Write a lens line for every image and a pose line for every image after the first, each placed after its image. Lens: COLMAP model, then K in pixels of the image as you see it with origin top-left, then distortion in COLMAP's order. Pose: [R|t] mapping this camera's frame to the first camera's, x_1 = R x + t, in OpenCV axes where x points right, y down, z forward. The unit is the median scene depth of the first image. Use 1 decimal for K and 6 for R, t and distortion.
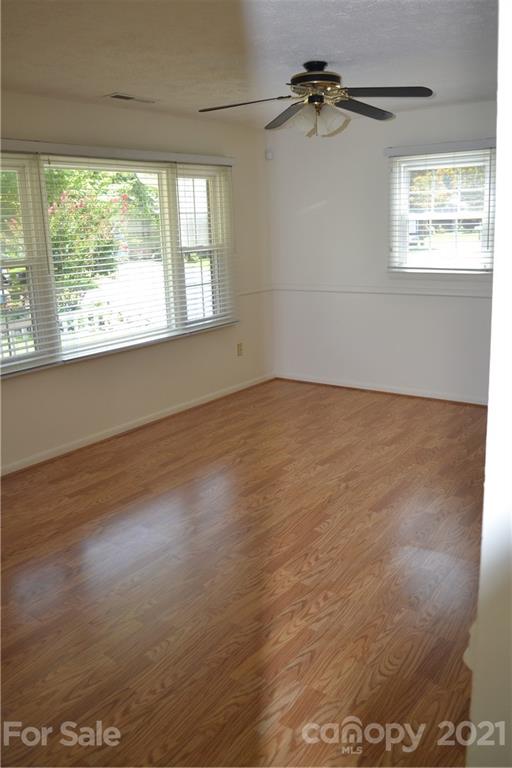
lens RADIAL K [[616.4, 0, 256.1], [0, 616.4, 384.0], [0, 0, 1]] dist [-0.072656, 0.001439]
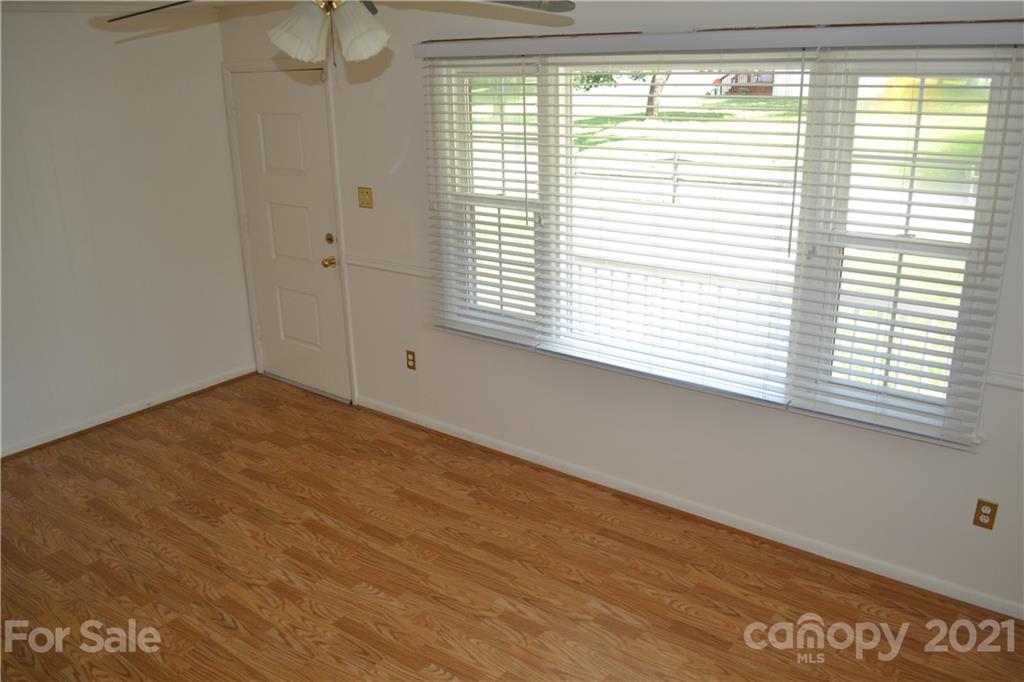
lens RADIAL K [[821.8, 0, 511.7], [0, 821.8, 340.1], [0, 0, 1]] dist [-0.072656, 0.001439]
pose [[-0.013087, 0.352540, -0.935705, 0.572198], [-0.223054, 0.911176, 0.346418, -0.365725], [0.974718, 0.213246, 0.066711, 0.879243]]
